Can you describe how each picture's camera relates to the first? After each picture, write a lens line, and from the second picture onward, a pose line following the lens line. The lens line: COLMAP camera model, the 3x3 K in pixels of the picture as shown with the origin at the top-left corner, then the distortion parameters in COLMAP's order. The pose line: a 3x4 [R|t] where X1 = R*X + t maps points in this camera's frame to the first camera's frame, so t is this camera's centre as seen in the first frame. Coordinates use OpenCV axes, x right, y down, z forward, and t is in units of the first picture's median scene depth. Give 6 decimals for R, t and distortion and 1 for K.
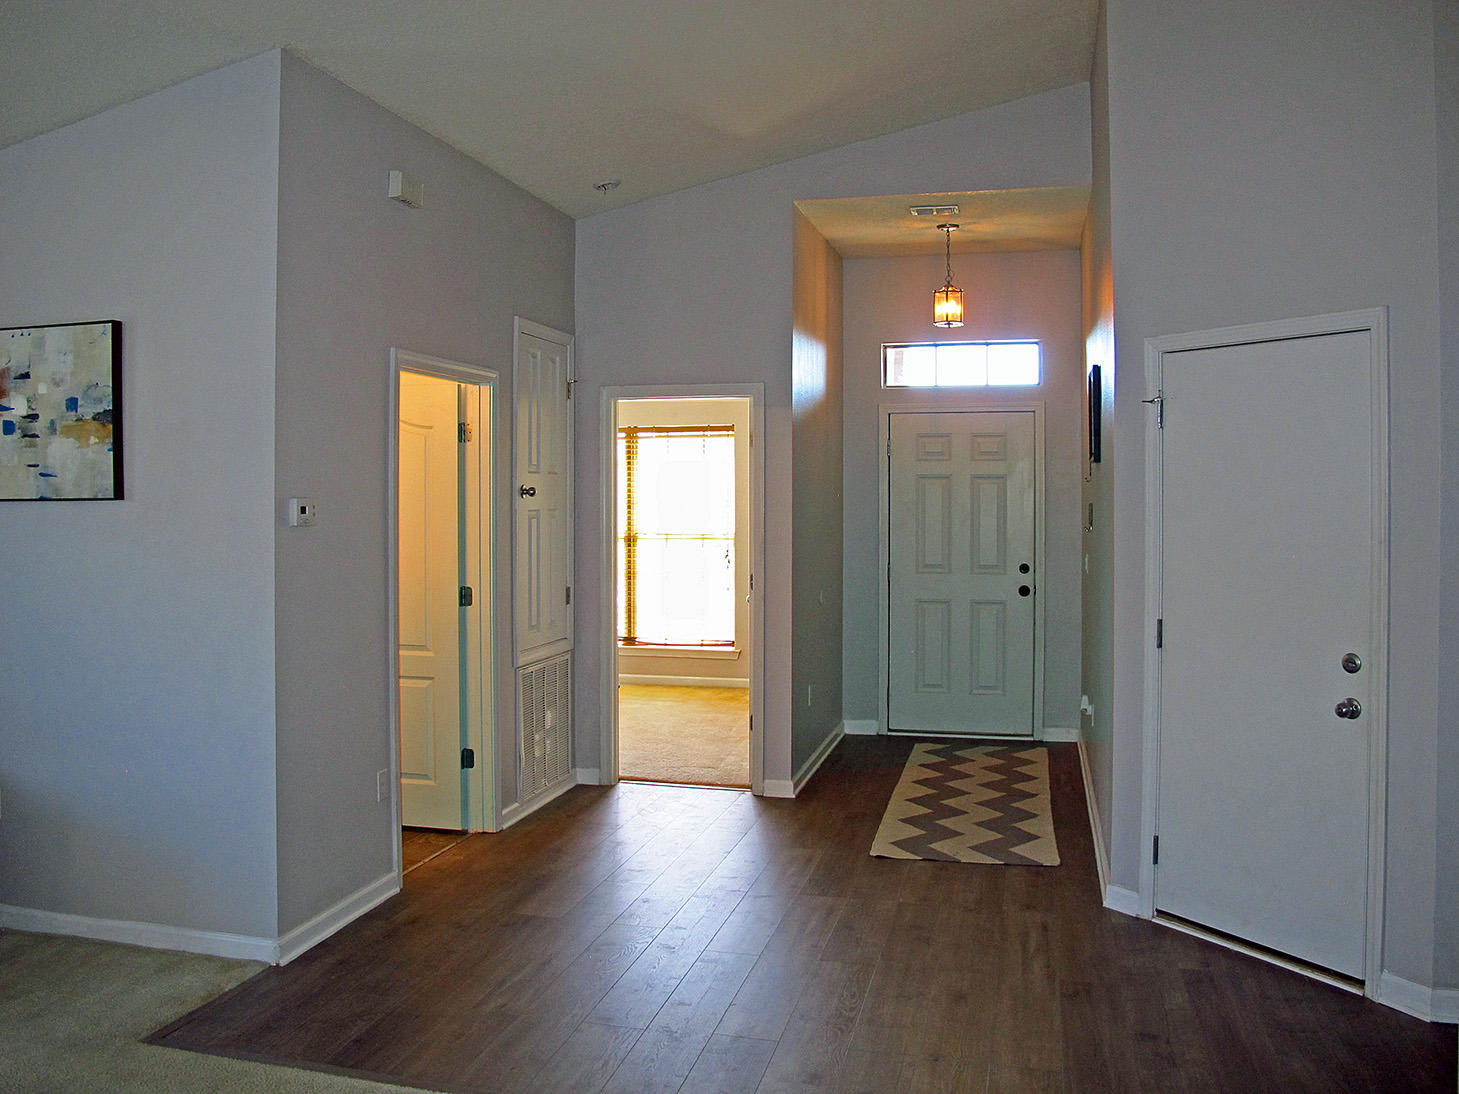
lens RADIAL K [[1223.9, 0, 693.5], [0, 1223.9, 499.7], [0, 0, 1]] dist [-0.064186, 0.090378]
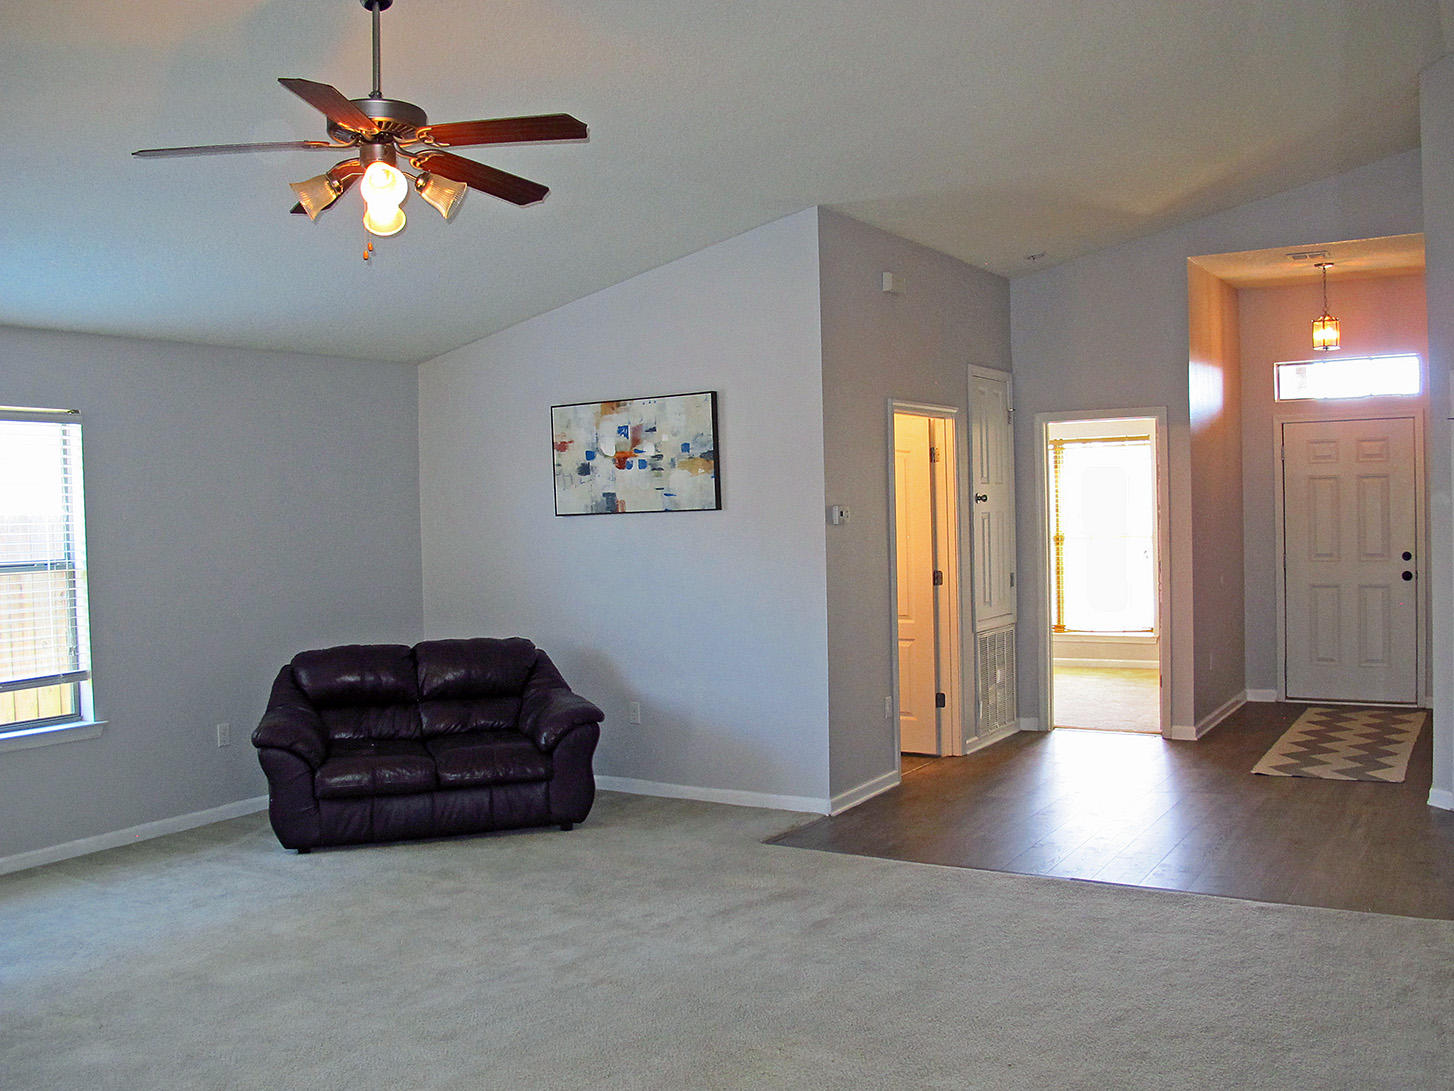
lens RADIAL K [[1394.0, 0, 727.0], [0, 1394.0, 545.5], [0, 0, 1]] dist [-0.200525, 0.198366]
pose [[0.960794, -0.017504, -0.276712, 0.010917], [0.024479, 0.999463, 0.021775, 0.004997], [0.276182, -0.027695, 0.960706, -0.483050]]
